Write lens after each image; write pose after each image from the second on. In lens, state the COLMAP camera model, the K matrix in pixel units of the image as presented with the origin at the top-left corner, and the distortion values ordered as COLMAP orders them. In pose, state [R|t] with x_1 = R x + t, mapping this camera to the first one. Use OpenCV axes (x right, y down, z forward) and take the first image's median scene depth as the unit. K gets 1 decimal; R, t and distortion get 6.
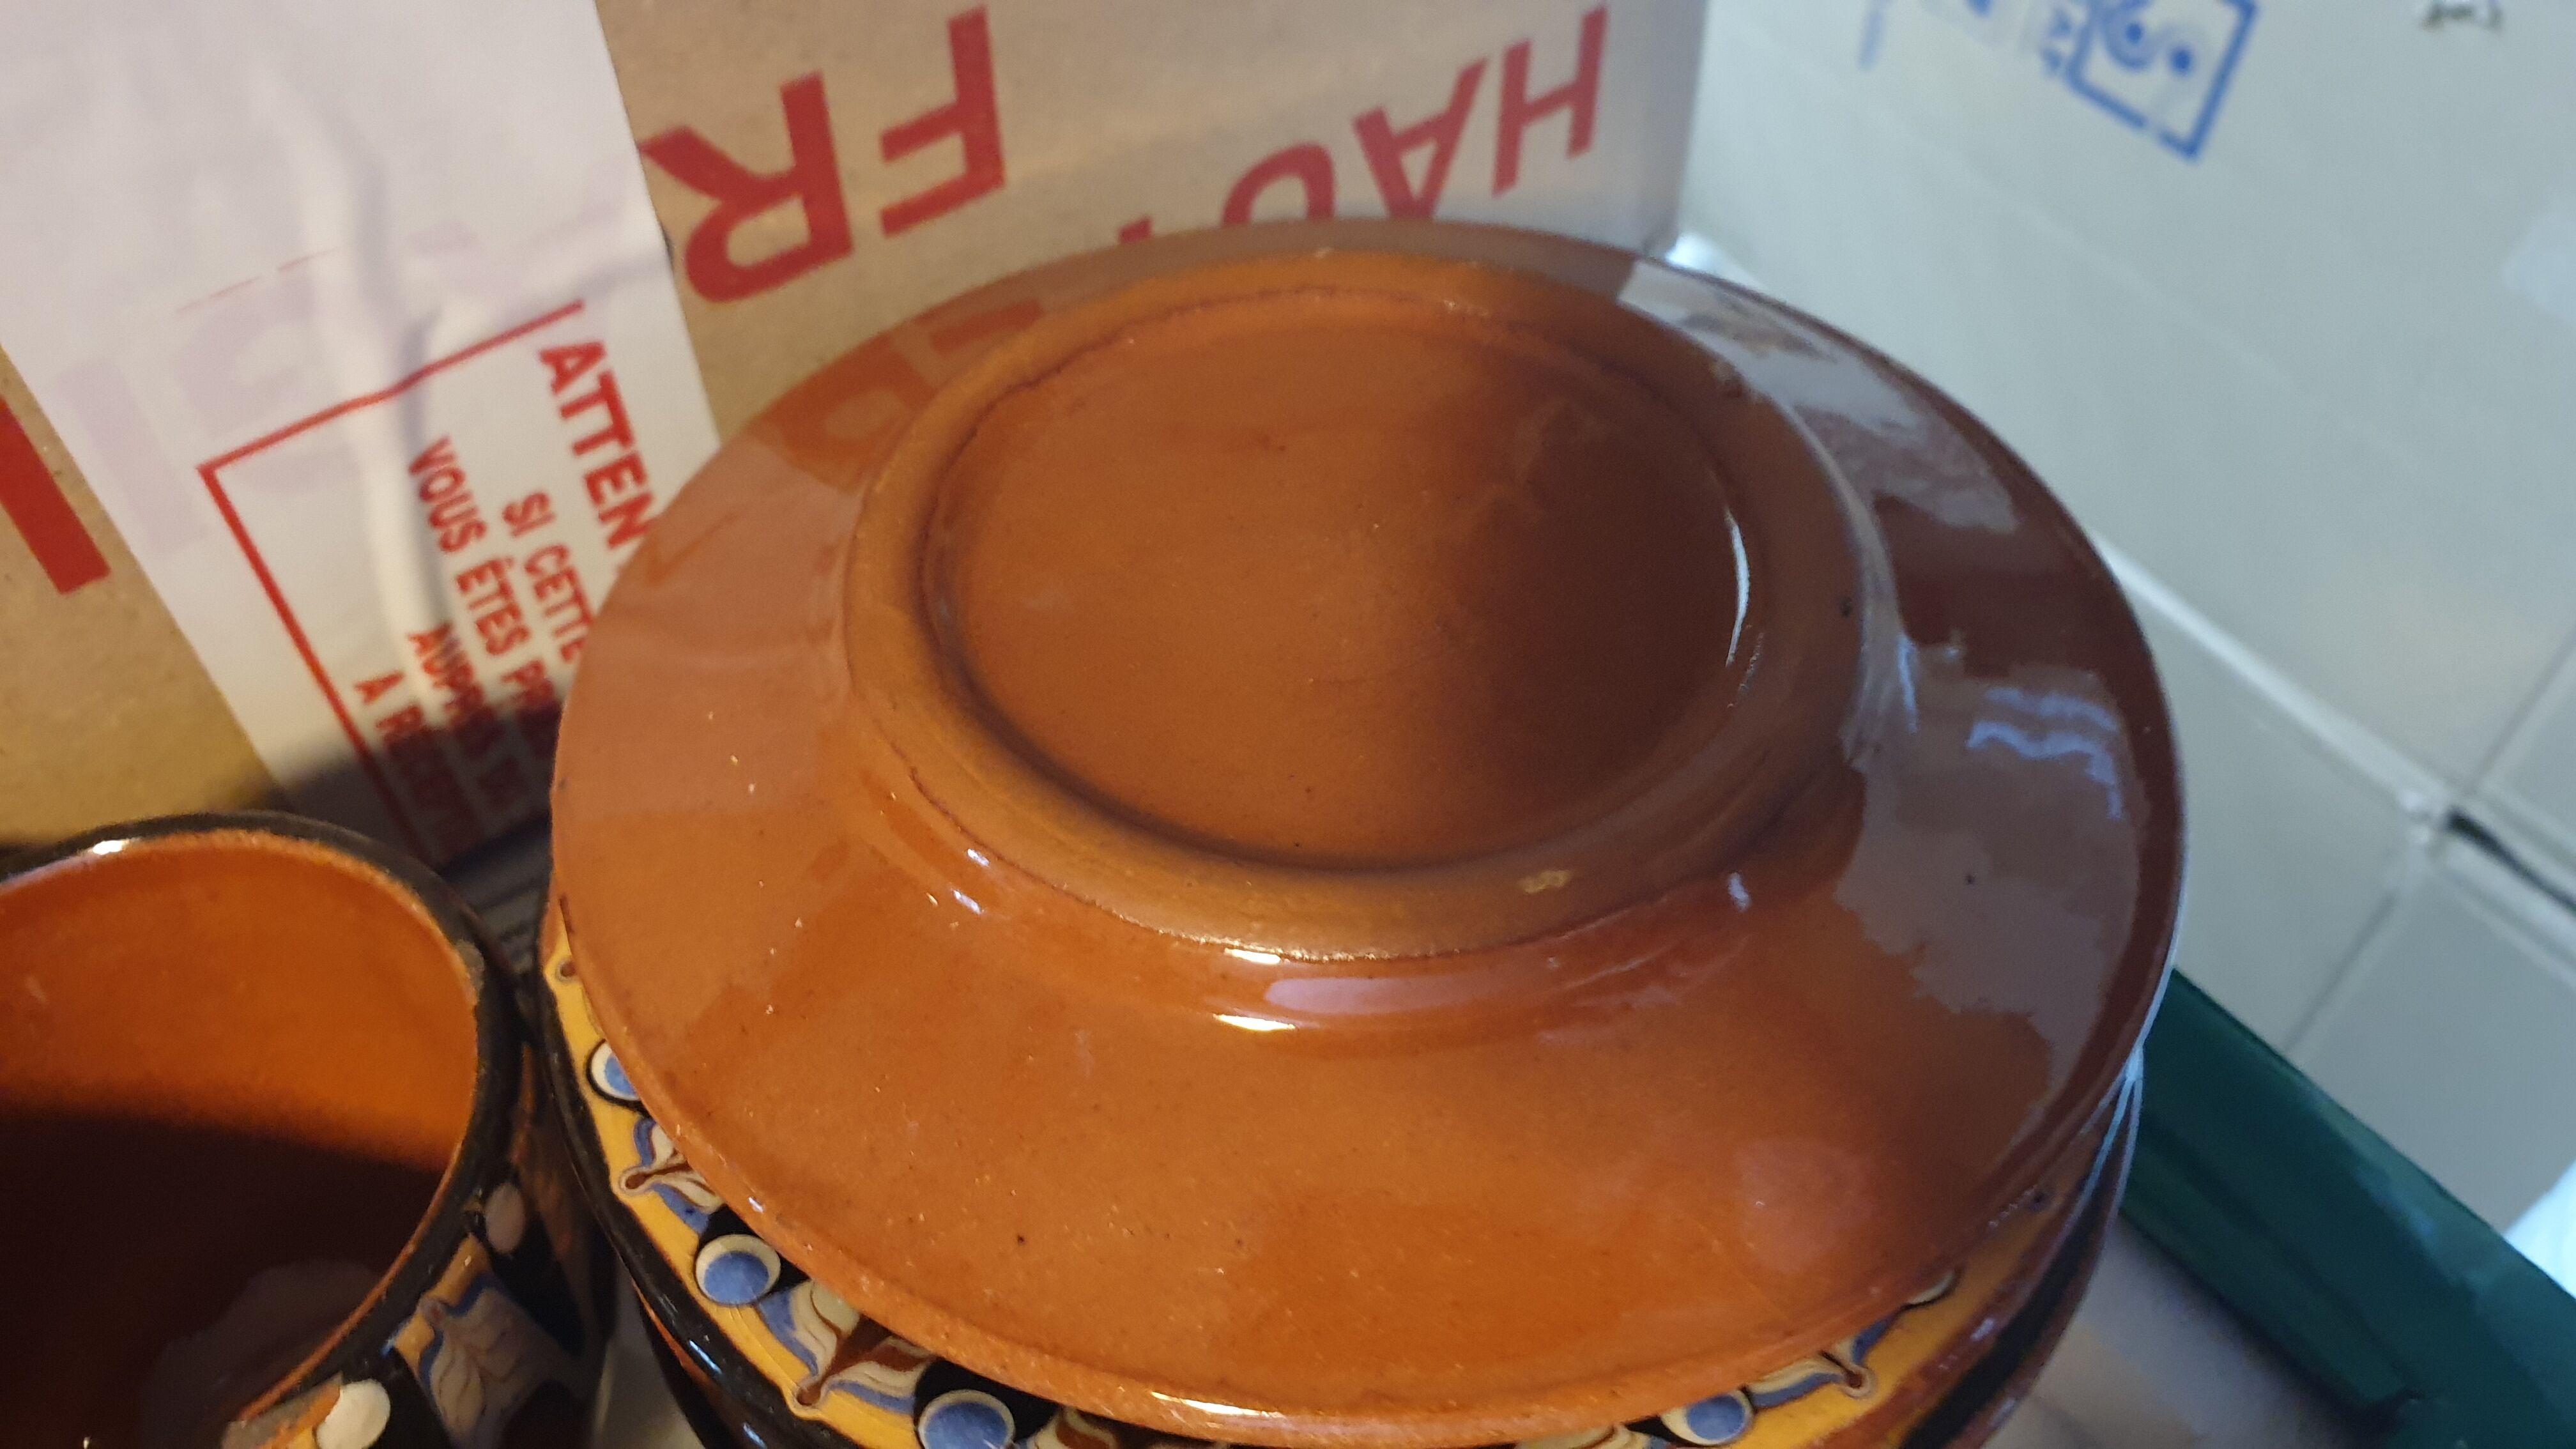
lens RADIAL K [[2085.2, 0, 1290.2], [0, 2085.2, 727.2], [0, 0, 1]] dist [-0.020932, 0.052243]
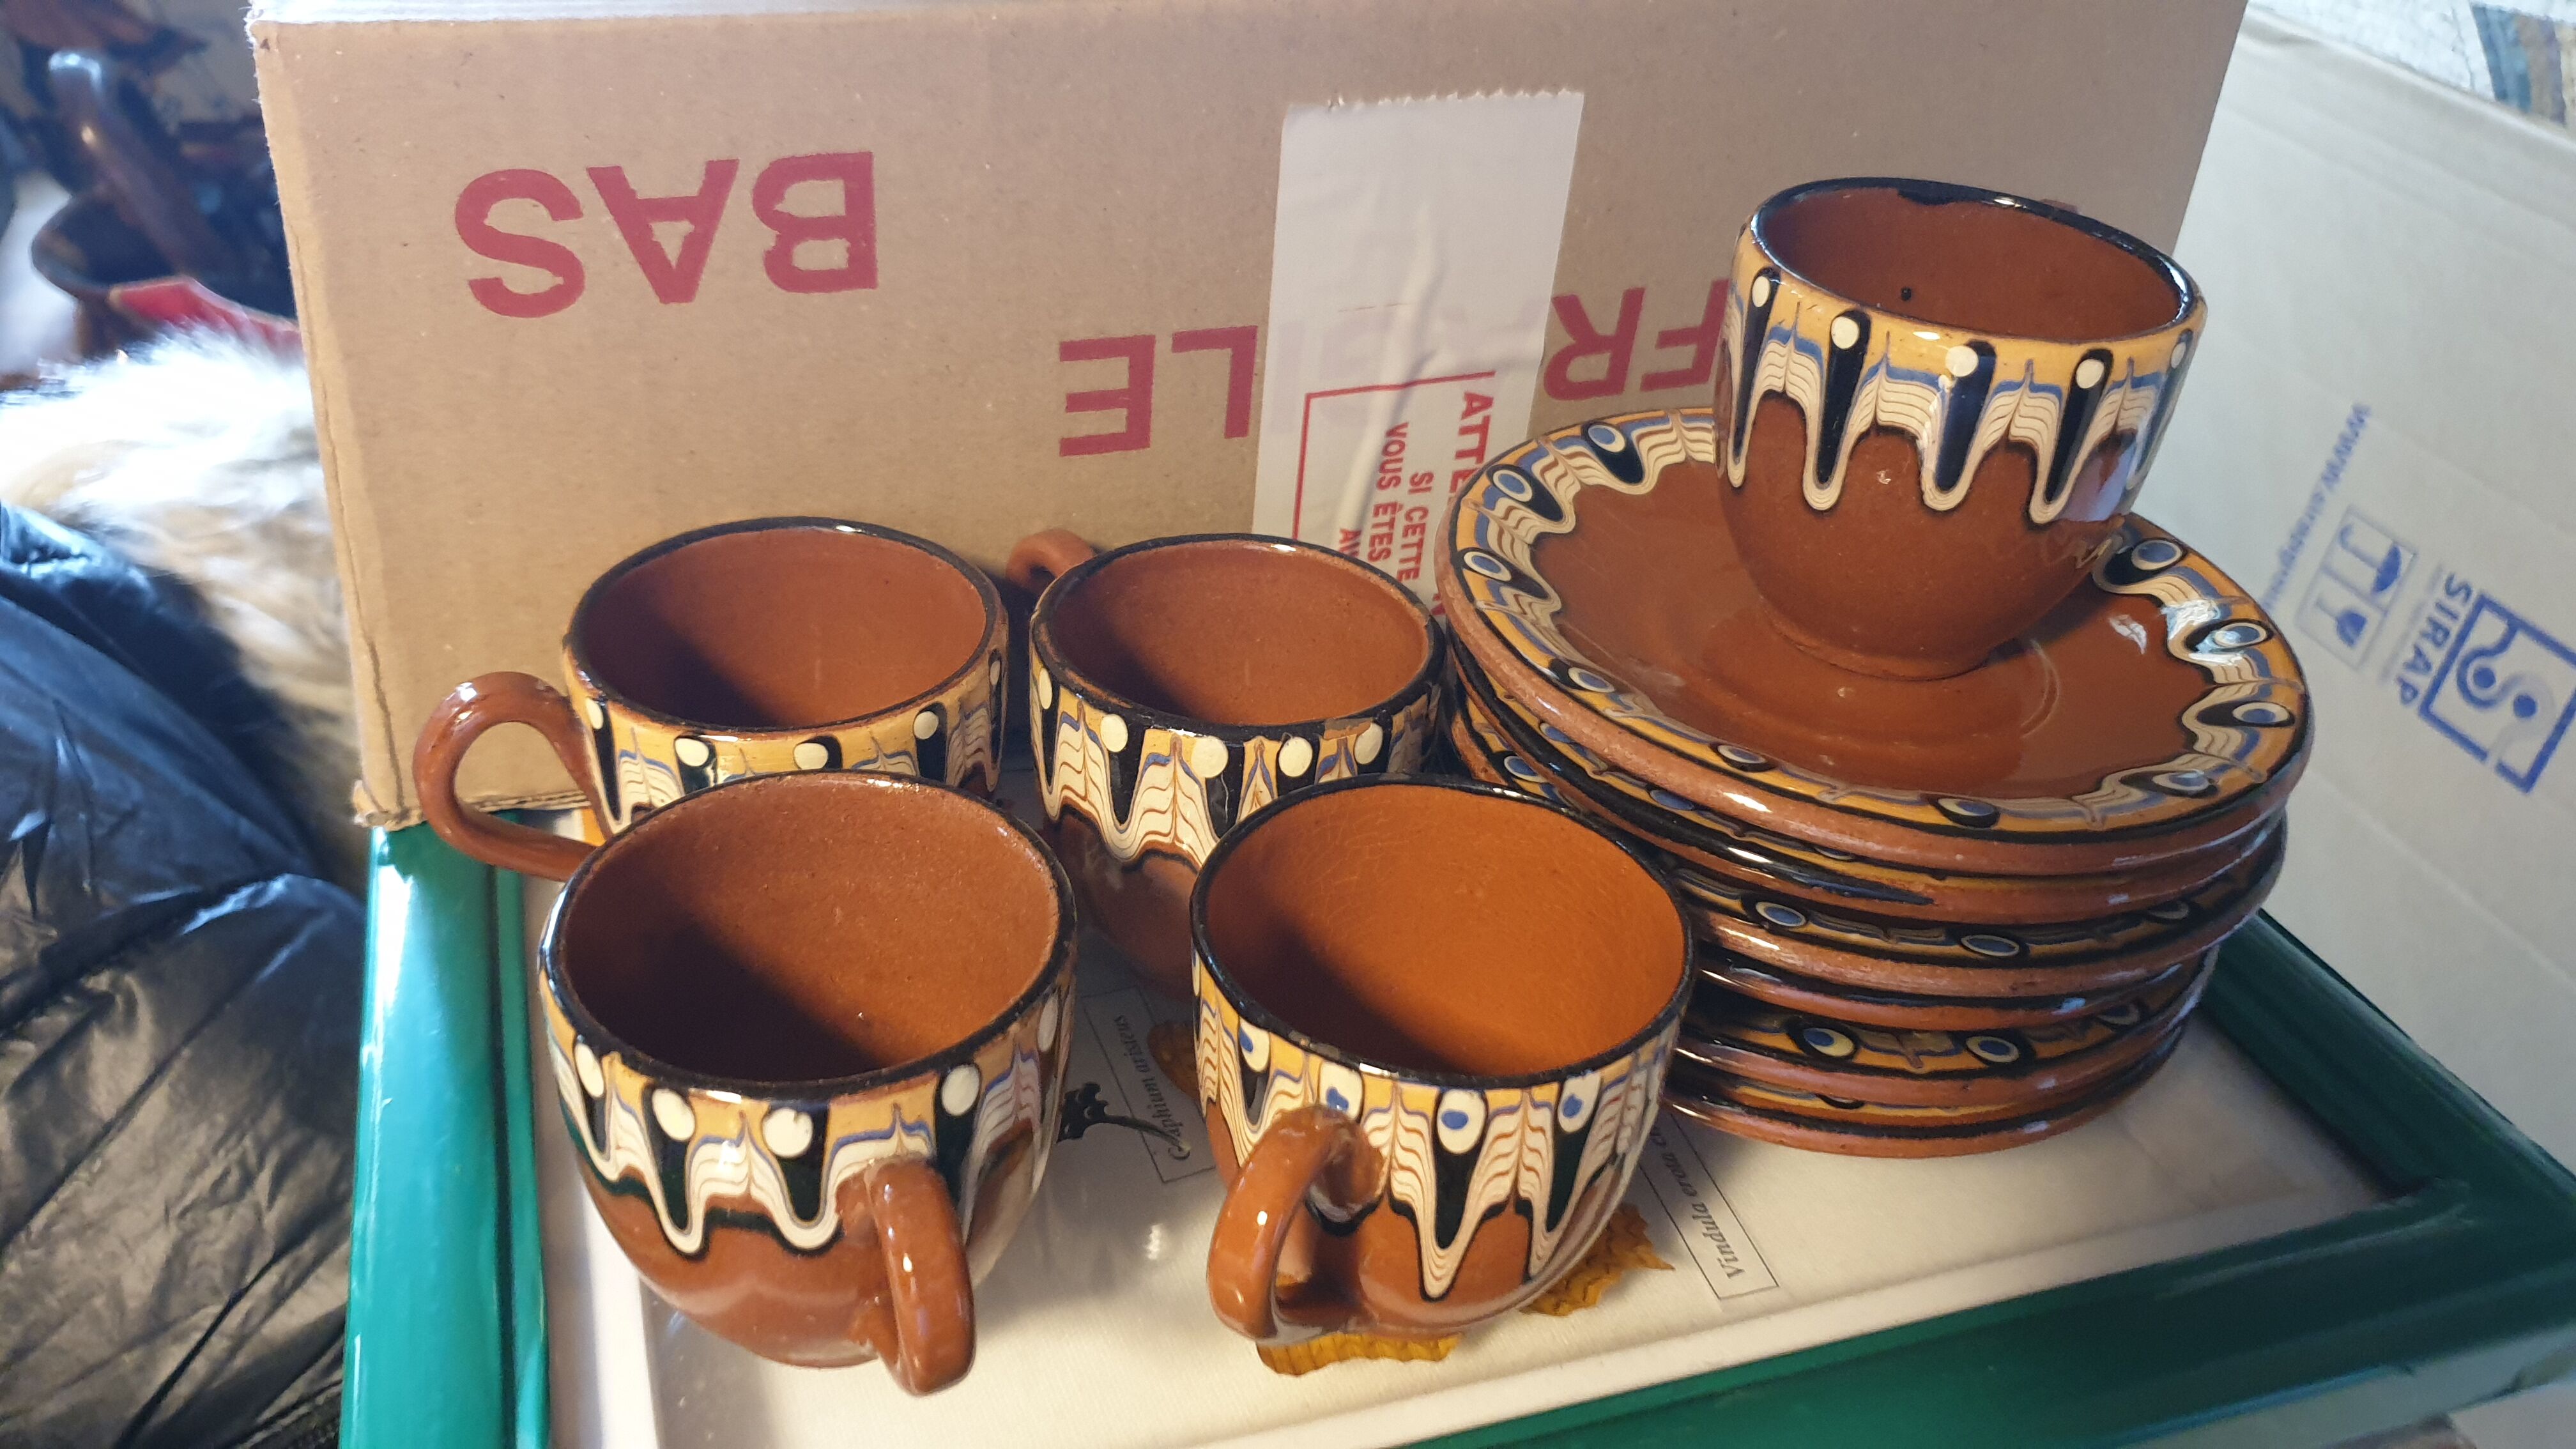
lens RADIAL K [[2085.2, 0, 1274.0], [0, 2085.2, 722.9], [0, 0, 1]] dist [-0.020932, 0.052243]
pose [[0.959575, 0.221286, -0.173922, -0.128009], [-0.258773, 0.936675, -0.235959, 0.555775], [0.110694, 0.271427, 0.956072, -0.692442]]
